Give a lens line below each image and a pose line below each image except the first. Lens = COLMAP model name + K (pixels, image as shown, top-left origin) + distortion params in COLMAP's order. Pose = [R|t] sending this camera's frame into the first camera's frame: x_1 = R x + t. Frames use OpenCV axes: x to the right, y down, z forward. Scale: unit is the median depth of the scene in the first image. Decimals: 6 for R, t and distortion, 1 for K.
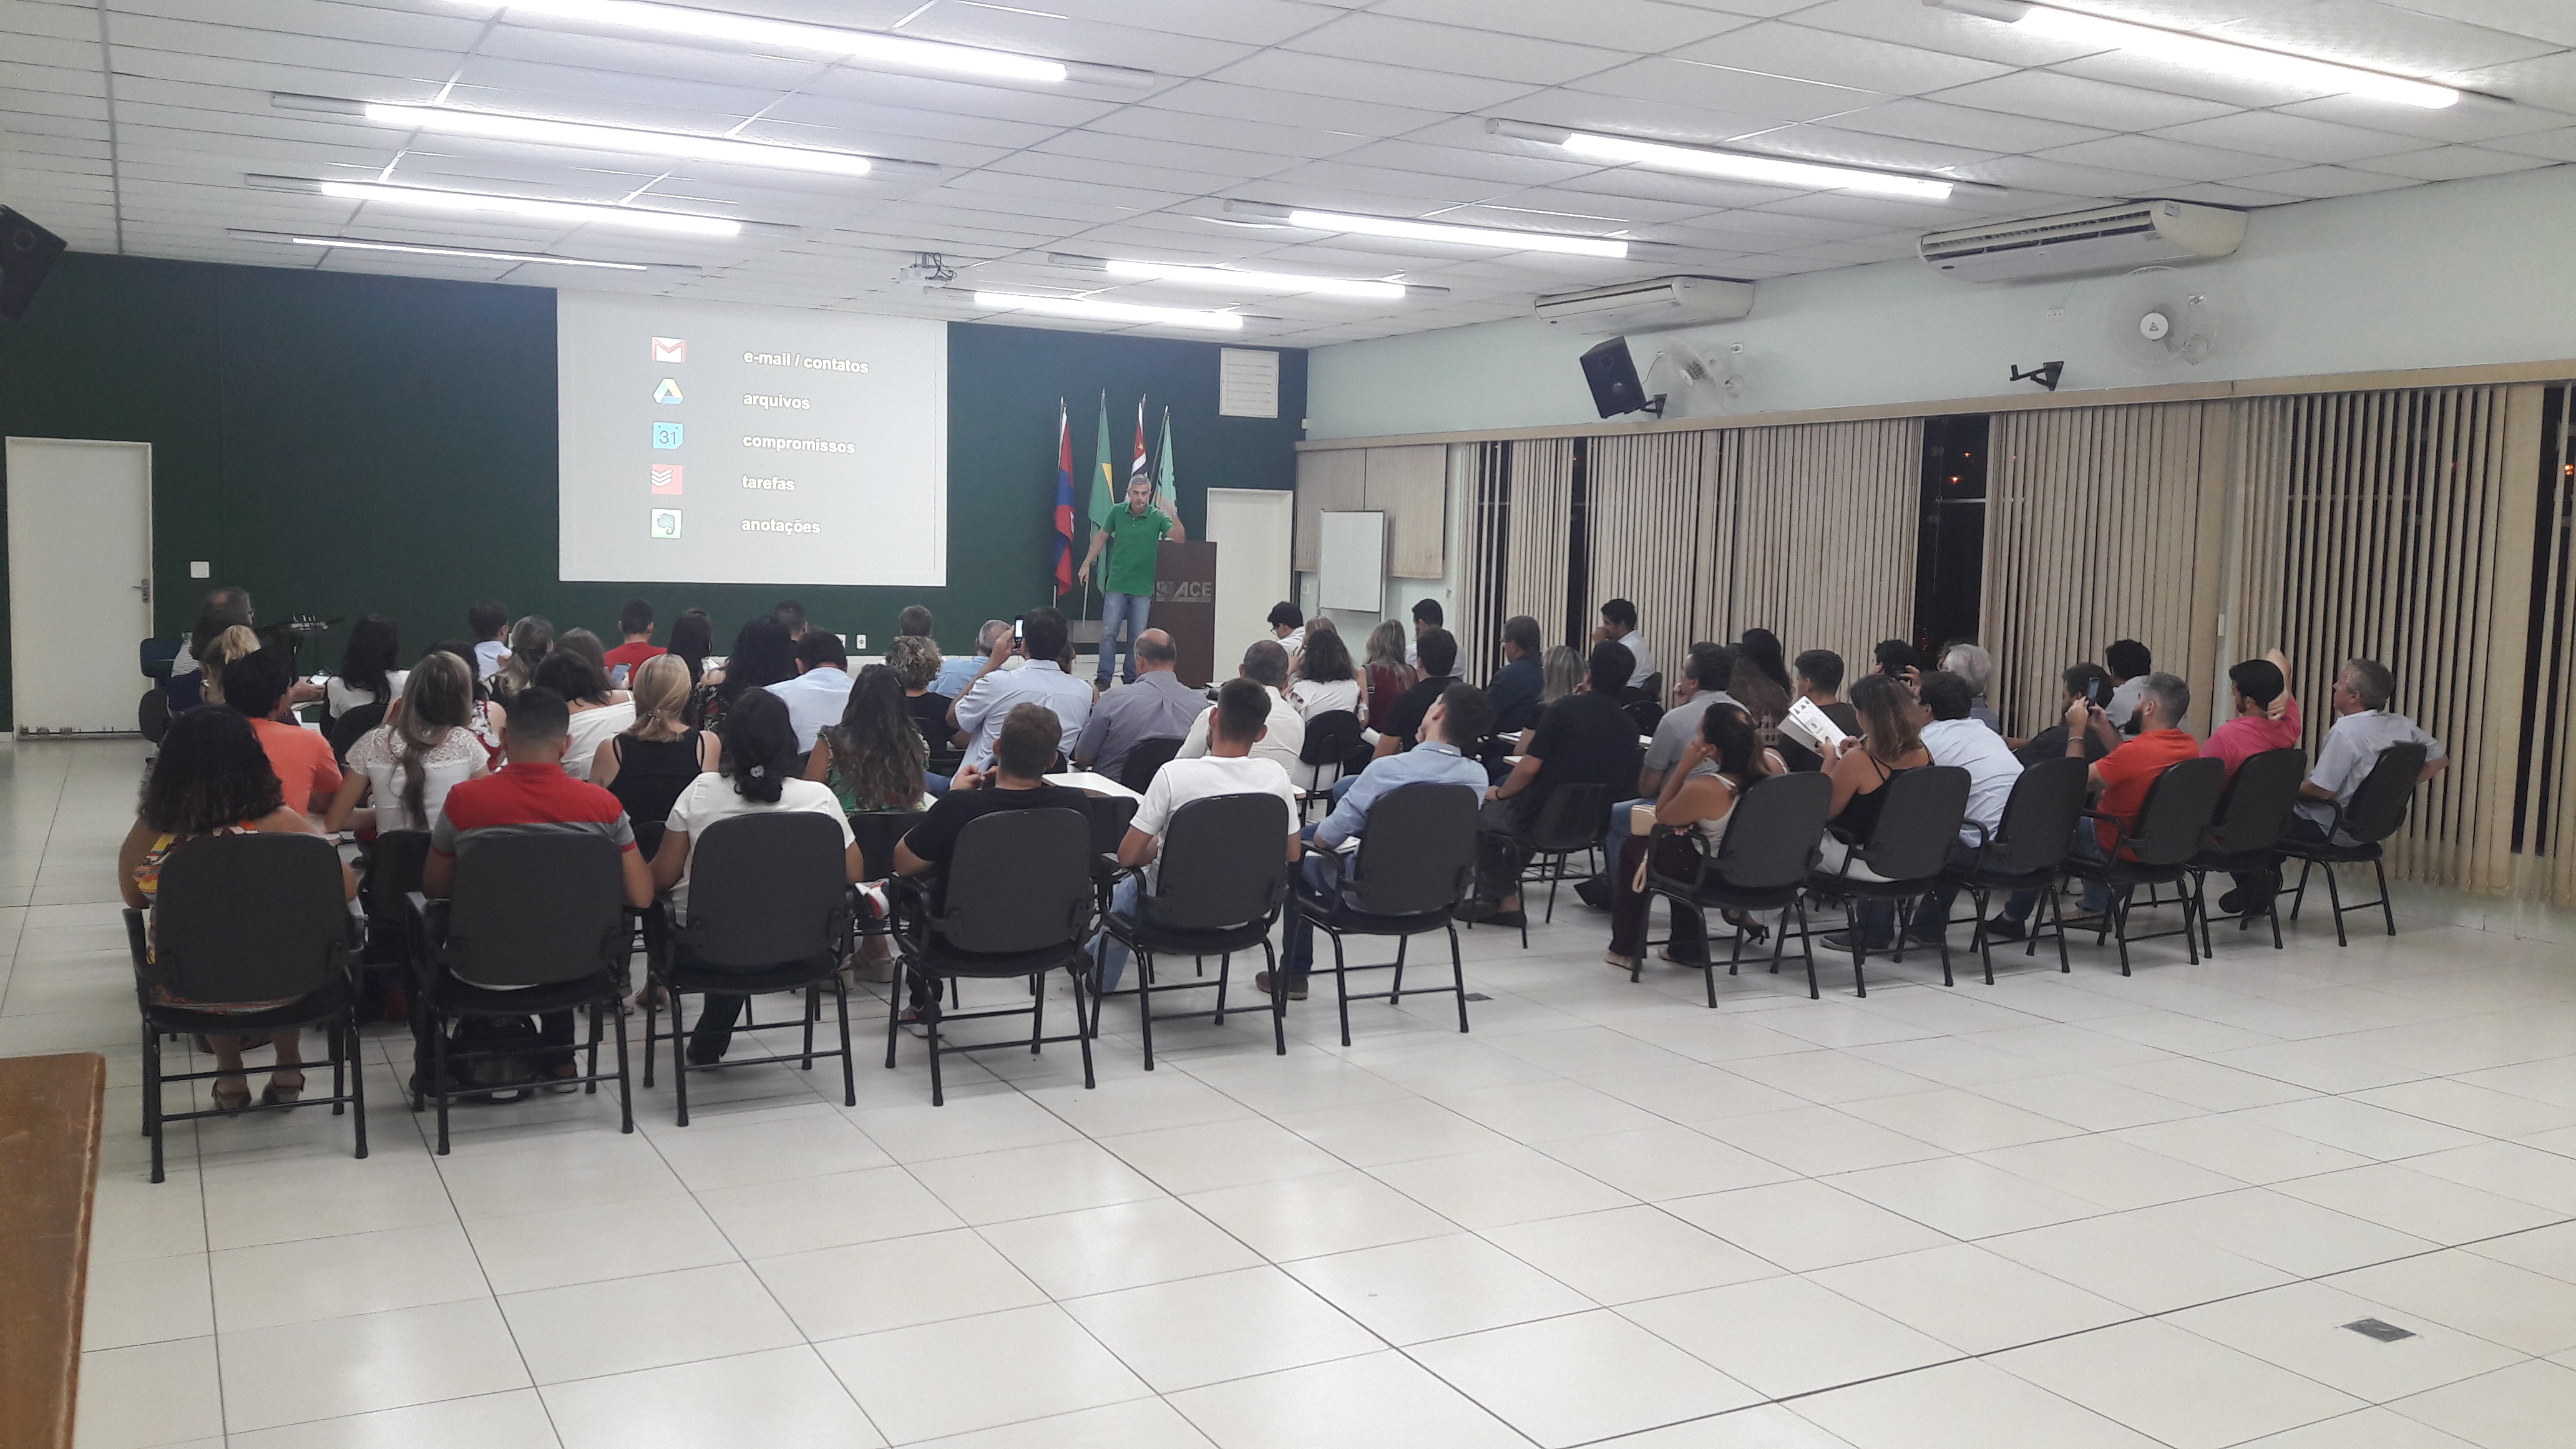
lens RADIAL K [[2095.3, 0, 1286.7], [0, 2095.3, 722.9], [0, 0, 1]] dist [-0.002731, -0.051697]
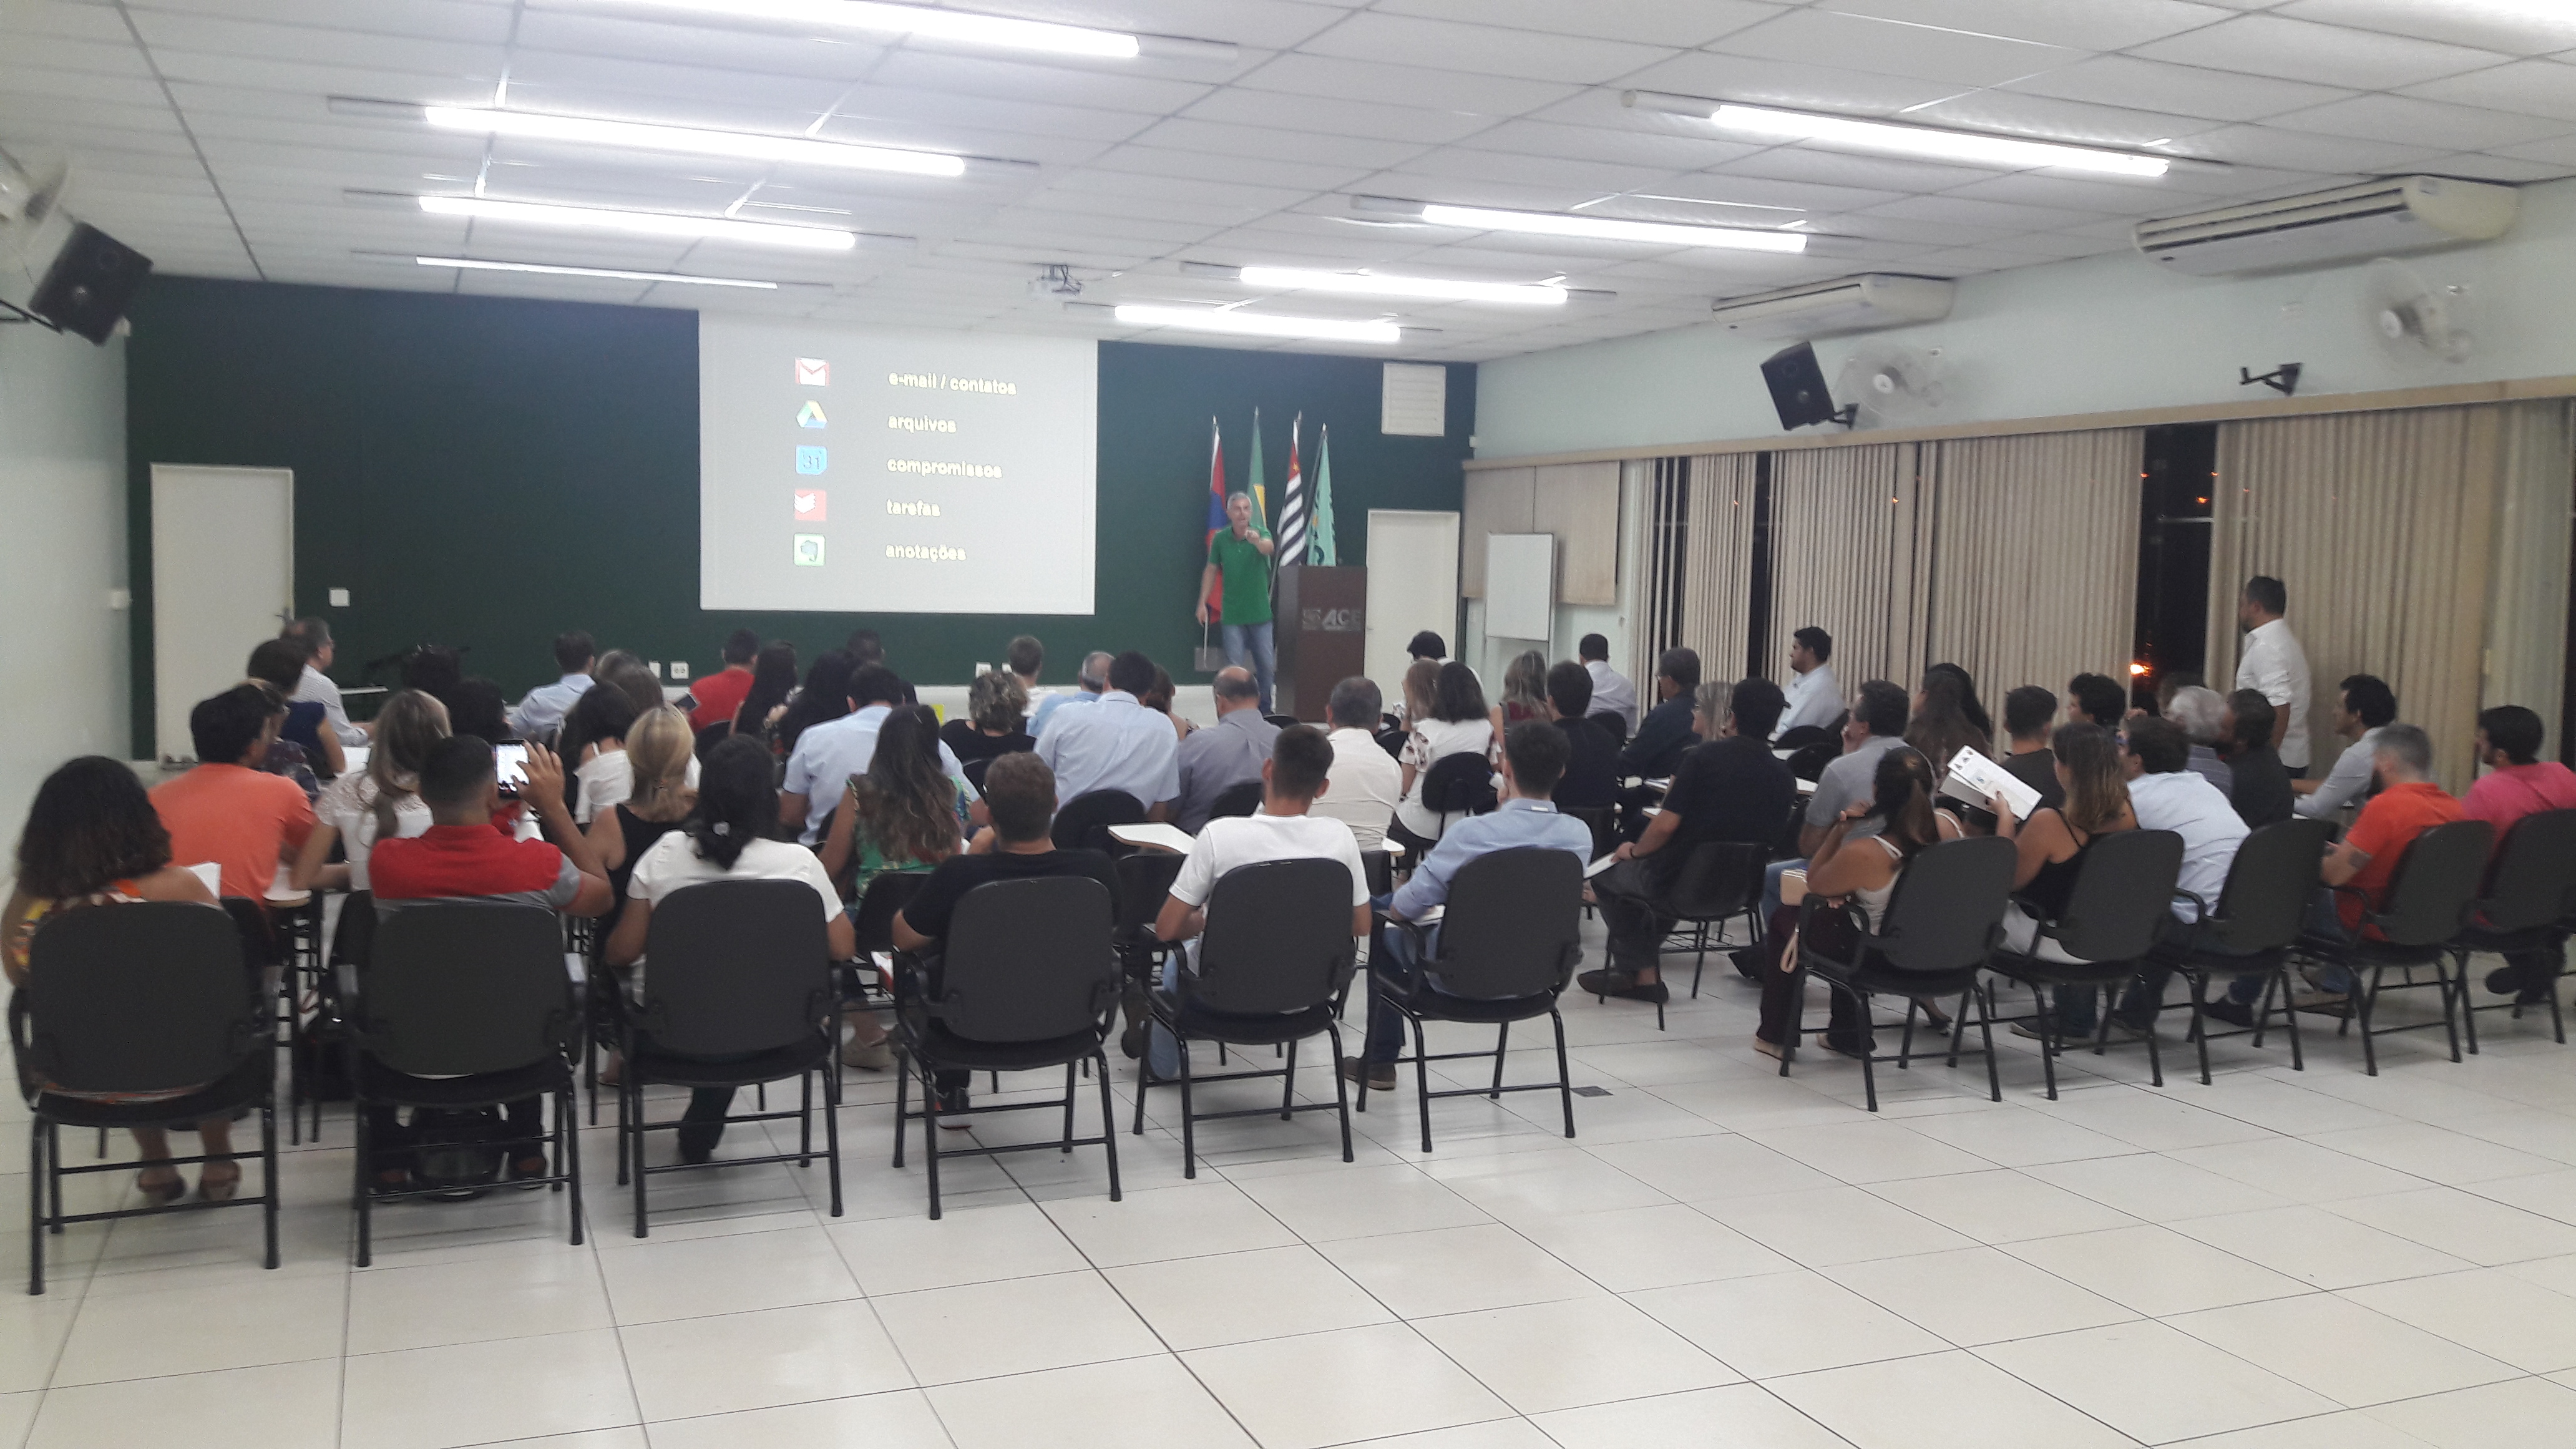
lens RADIAL K [[2095.3, 0, 1288.2], [0, 2095.3, 704.4], [0, 0, 1]] dist [-0.002731, -0.051697]
pose [[0.994756, 0.004106, -0.102198, 0.044550], [-0.006253, 0.999766, -0.020691, -0.008559], [0.102089, 0.021221, 0.994549, 0.102495]]
